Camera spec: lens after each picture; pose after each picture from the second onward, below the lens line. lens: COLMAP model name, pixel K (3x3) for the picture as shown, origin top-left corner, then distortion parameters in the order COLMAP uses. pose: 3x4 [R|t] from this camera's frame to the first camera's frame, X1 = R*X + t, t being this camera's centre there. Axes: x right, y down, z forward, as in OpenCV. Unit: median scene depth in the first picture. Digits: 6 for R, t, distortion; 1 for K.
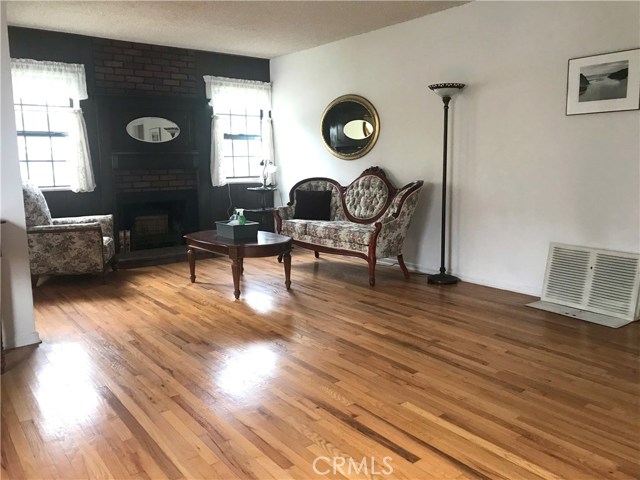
lens RADIAL K [[525.3, 0, 320.6], [0, 525.3, 239.7], [0, 0, 1]] dist [0.040878, -0.043480]
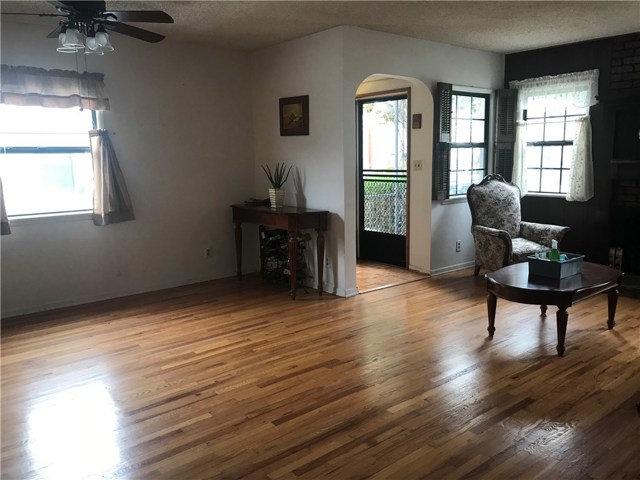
lens RADIAL K [[525.3, 0, 321.4], [0, 525.3, 237.6], [0, 0, 1]] dist [0.040878, -0.043480]
pose [[0.017940, 0.167780, -0.985661, 0.558852], [-0.137404, 0.976880, 0.163784, -0.126878], [0.990353, 0.132495, 0.040579, 0.528560]]
